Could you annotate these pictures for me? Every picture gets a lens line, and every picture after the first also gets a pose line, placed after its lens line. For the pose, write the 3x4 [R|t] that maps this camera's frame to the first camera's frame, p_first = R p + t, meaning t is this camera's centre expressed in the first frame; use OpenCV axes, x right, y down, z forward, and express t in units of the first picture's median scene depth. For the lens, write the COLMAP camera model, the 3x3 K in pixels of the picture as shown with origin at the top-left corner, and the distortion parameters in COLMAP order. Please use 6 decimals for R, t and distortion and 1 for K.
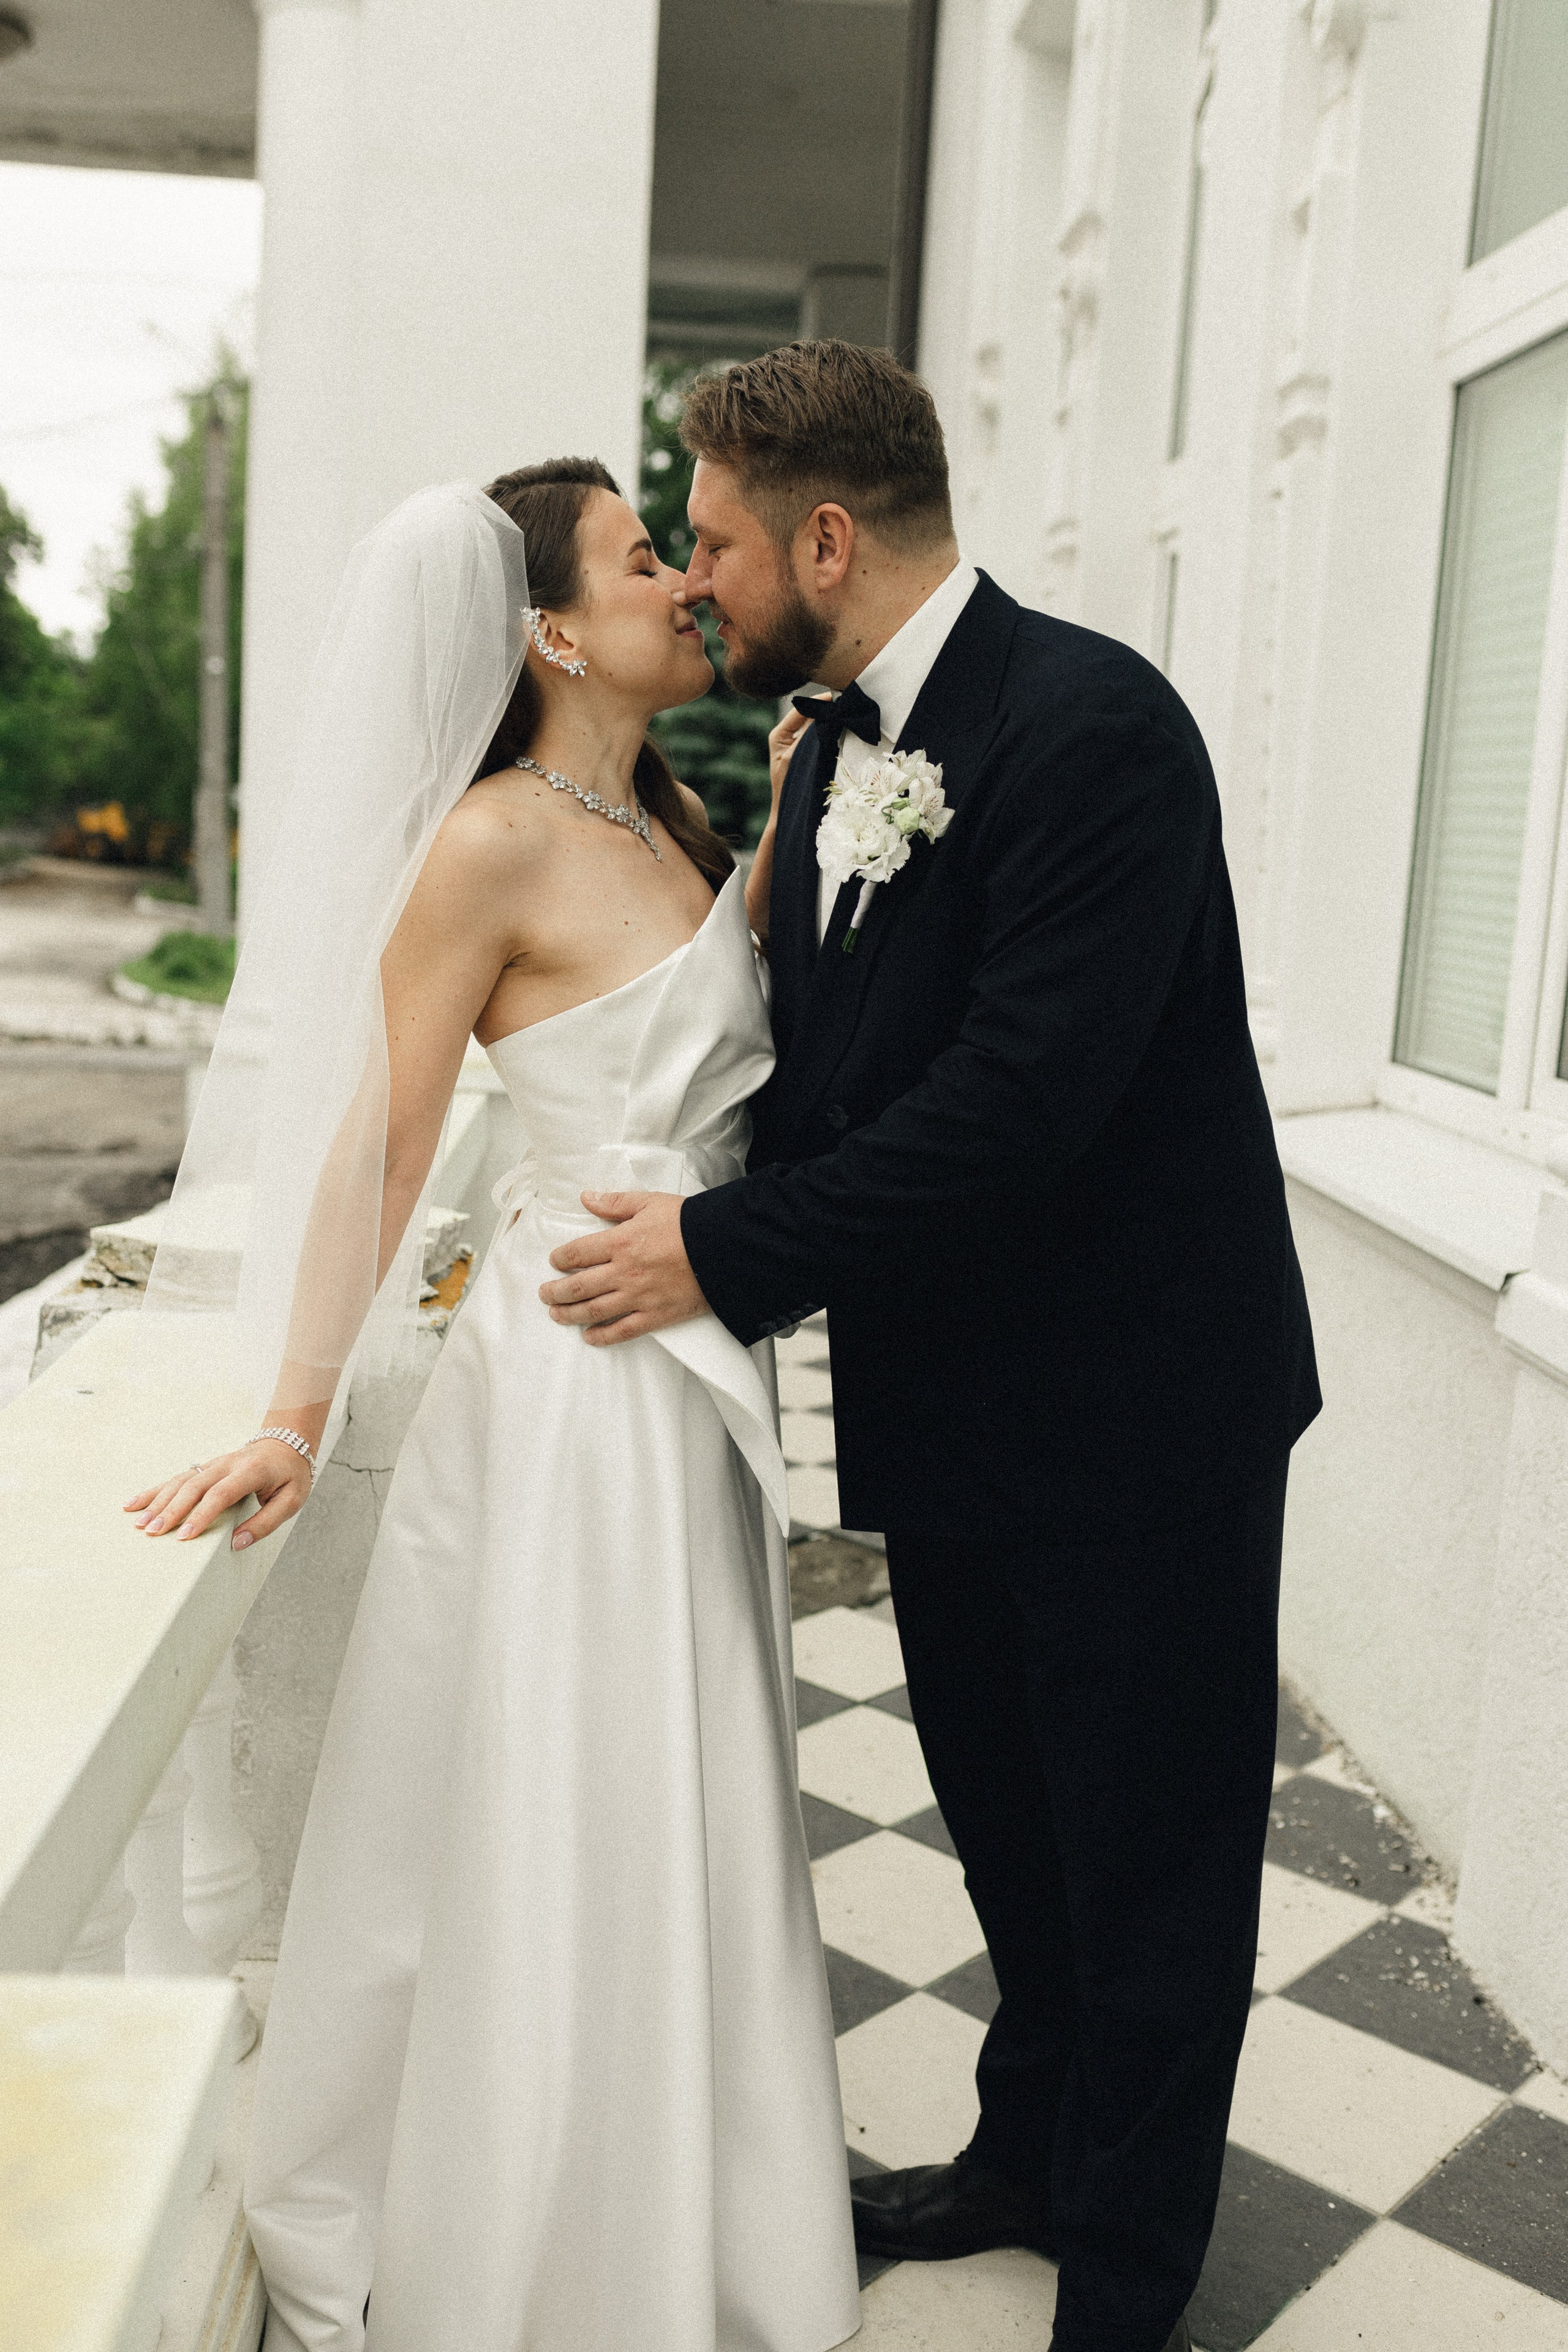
lens RADIAL K [[2279.3, 0, 785.3], [0, 2279.3, 1169.2], [0, 0, 1]] dist [0.009291, 0.000000]
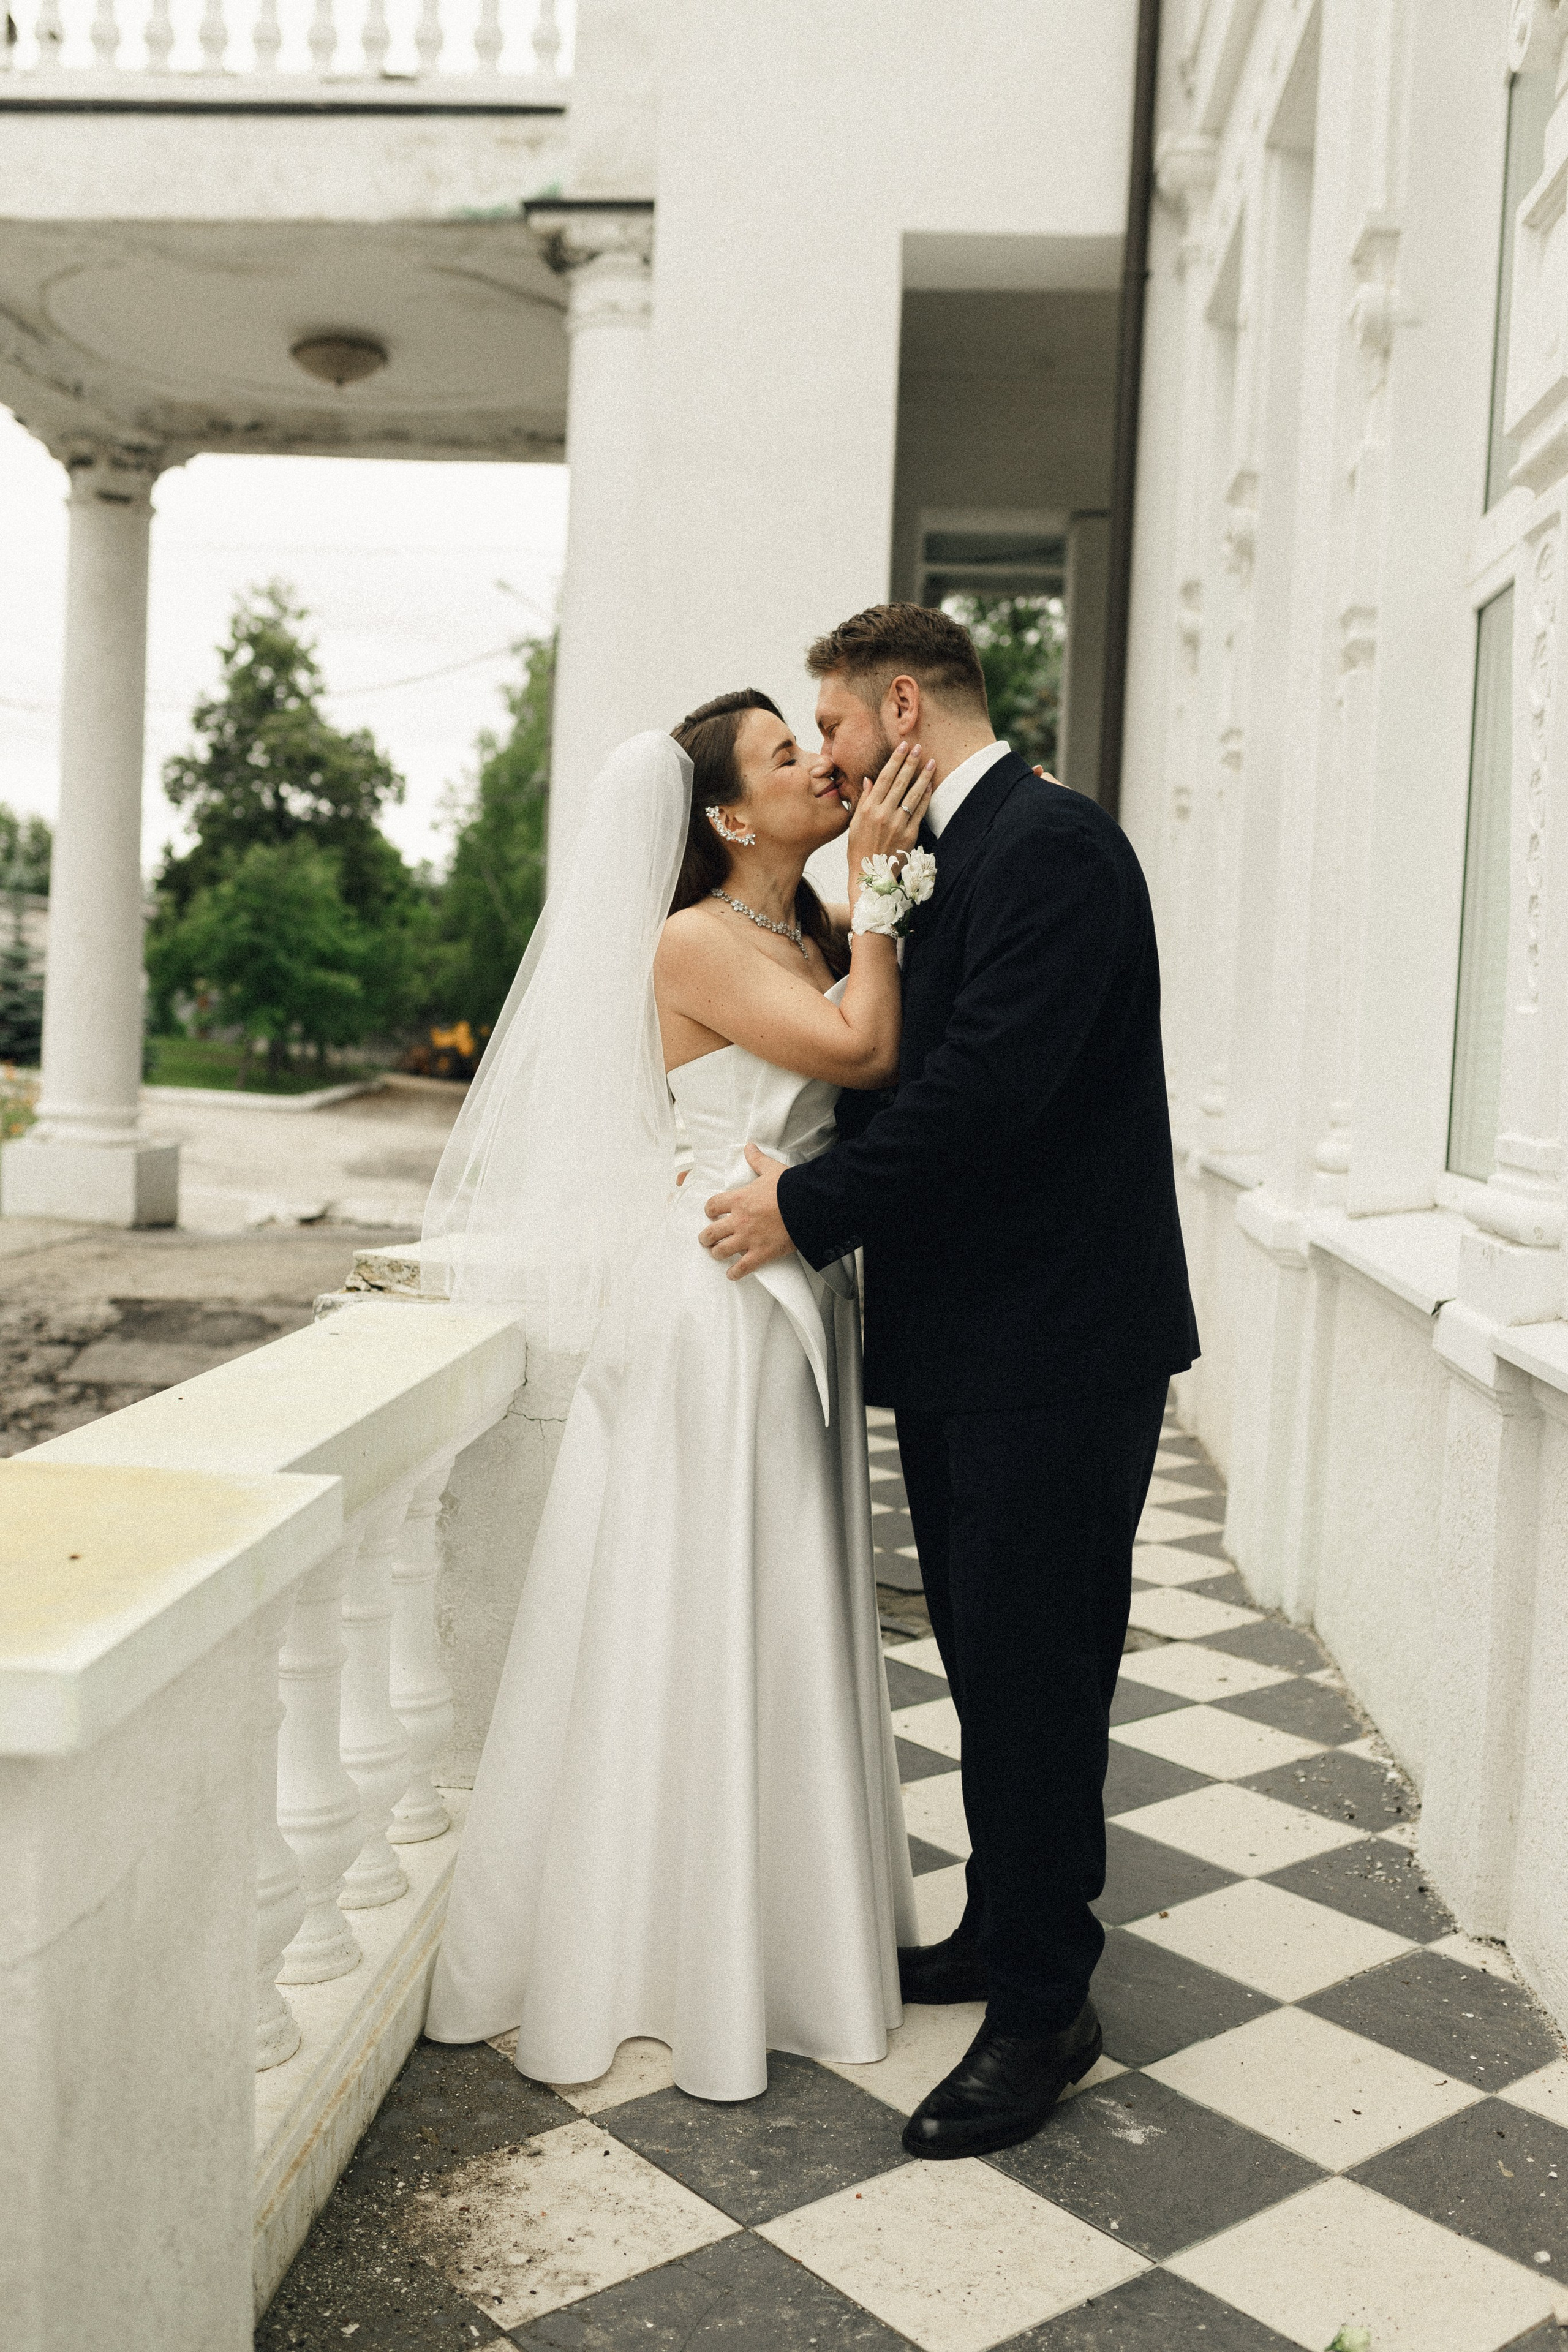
lens RADIAL K [[2279.3, 0, 773.6], [0, 2279.3, 1169.9], [0, 0, 1]] dist [0.009291, 0.000000]
pose [[0.988701, -0.004716, -0.149827, 0.129083], [-0.009176, 0.995726, -0.091895, 0.083518], [0.149620, 0.092231, 0.984432, -0.274896]]
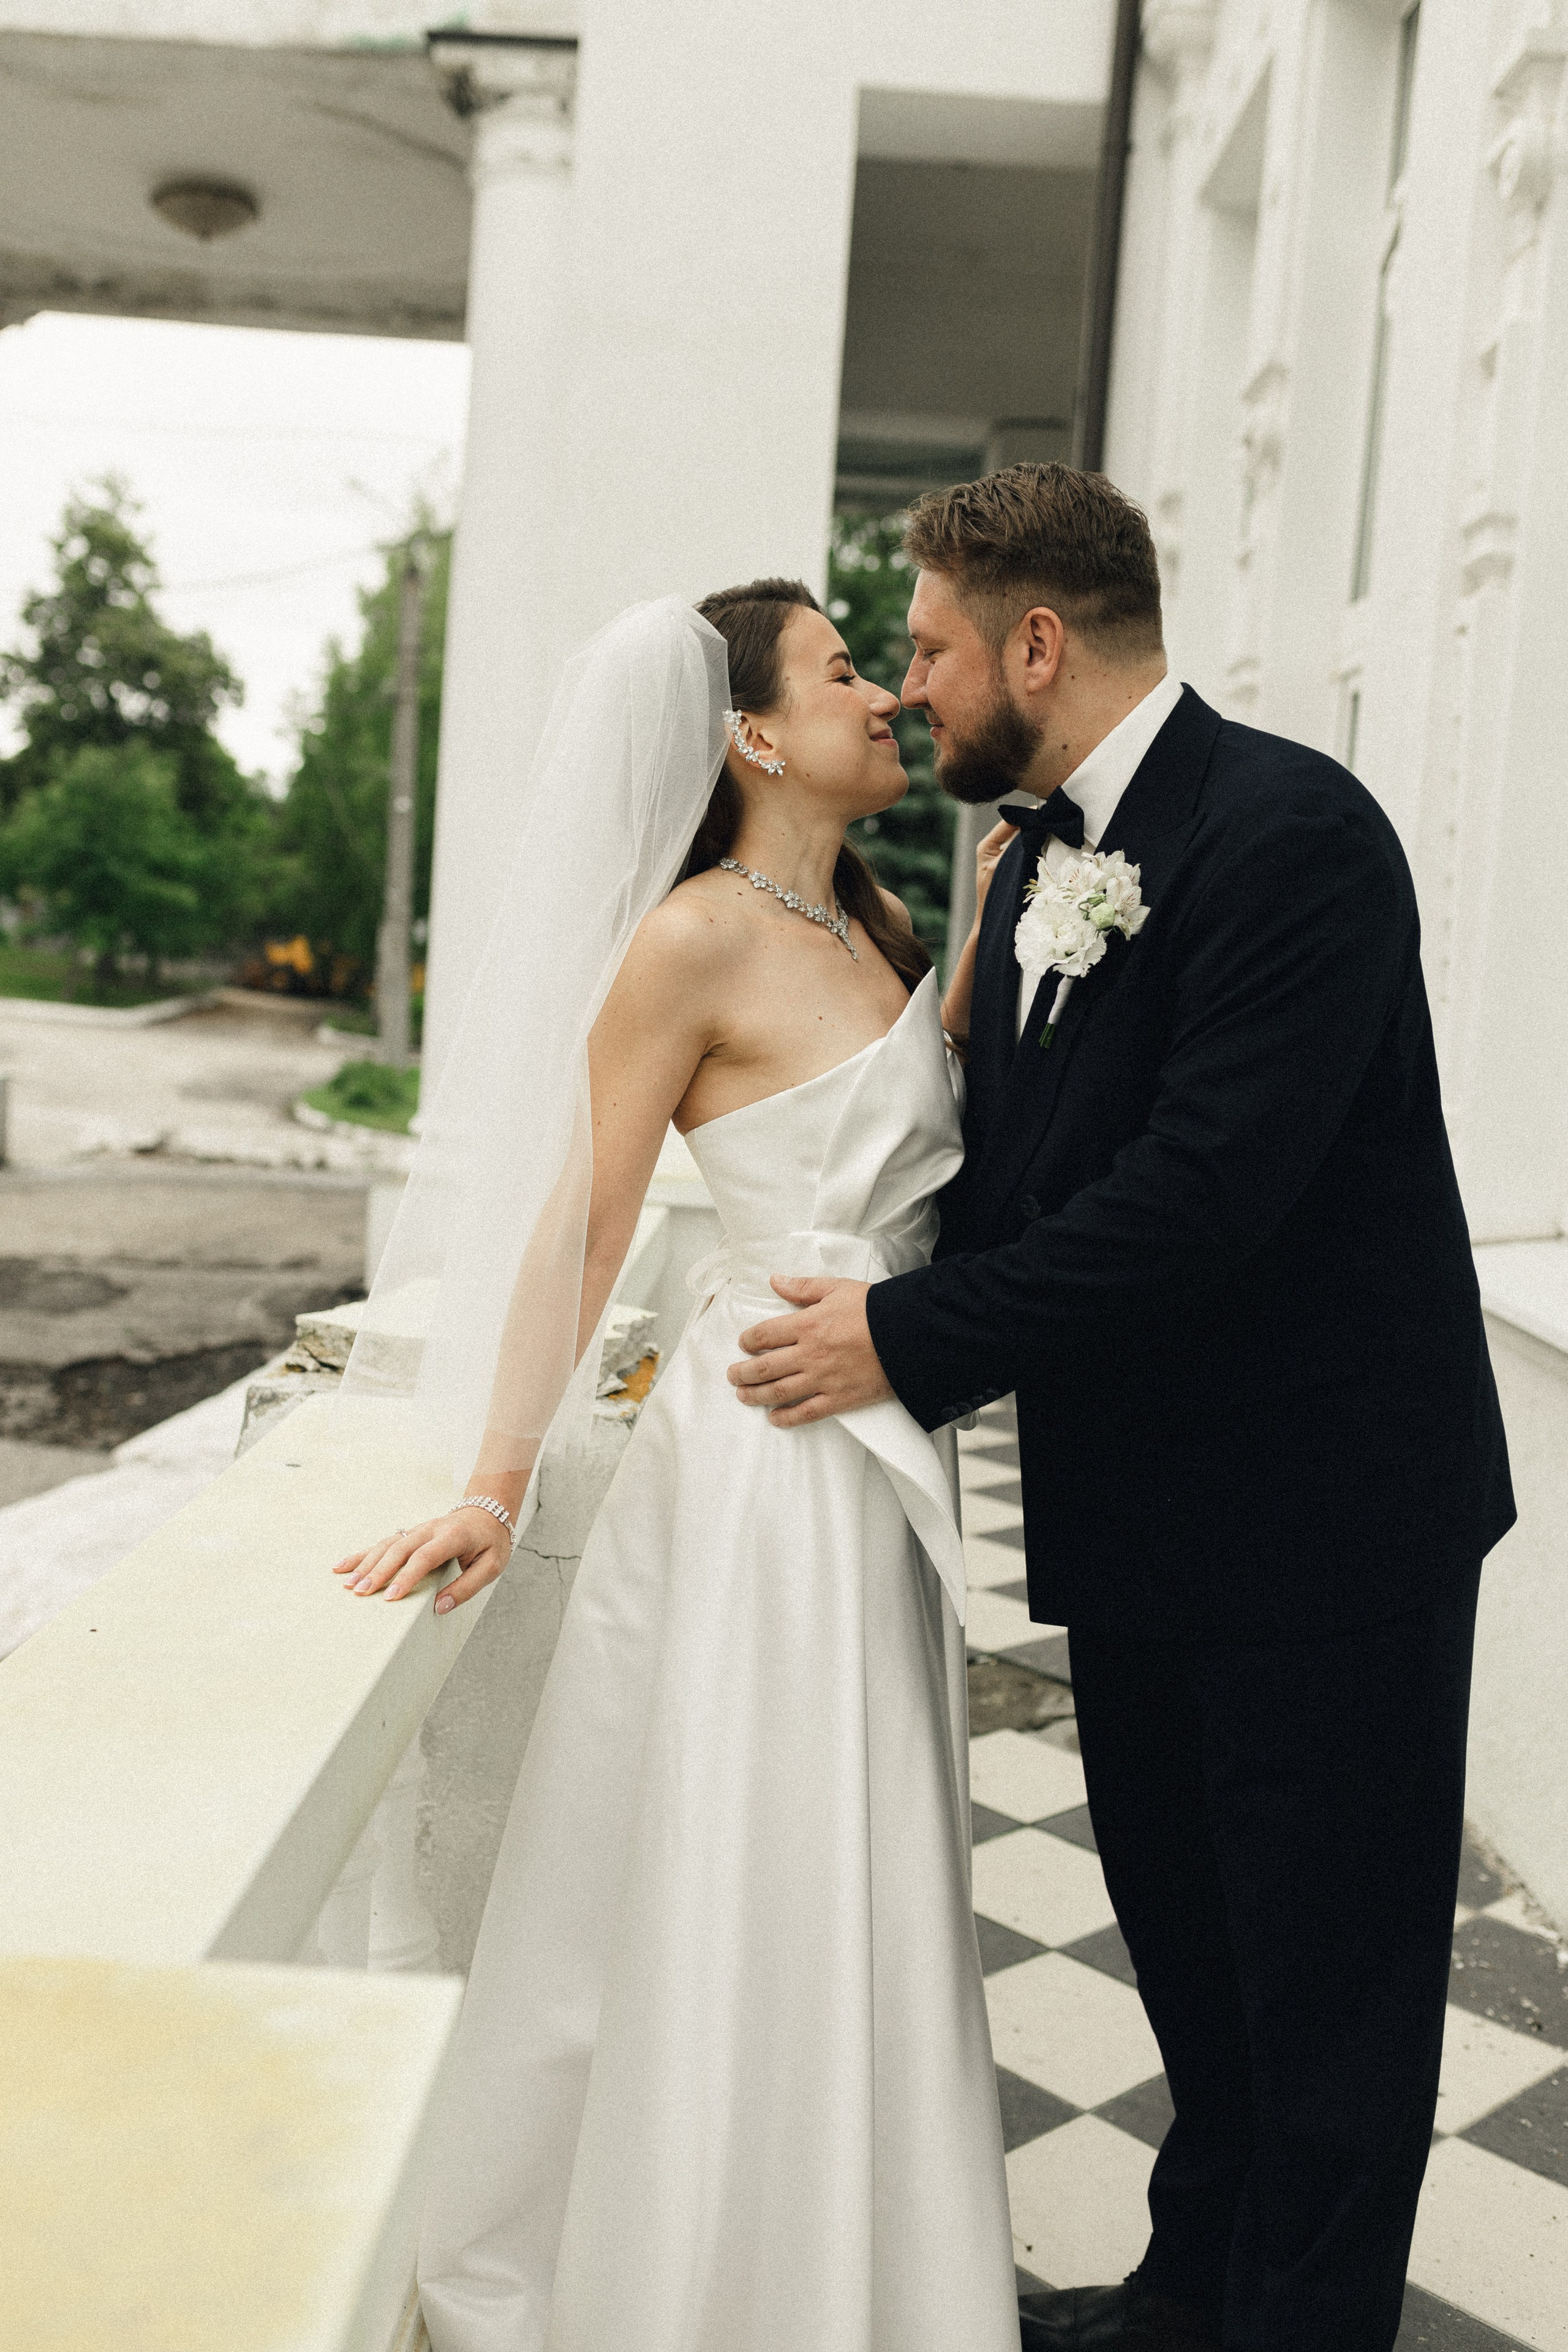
lens RADIAL K [[2279.3, 0, 780.3], [0, 2279.3, 1164.6], [0, 0, 1]] dist [0.009291, 0.000000]
pose [[0.997041, 0.019611, -0.074326, -0.007416], [-0.024252, 0.997778, -0.062062, 0.013673], [0.072944, 0.063681, 0.995301, -0.016733]]
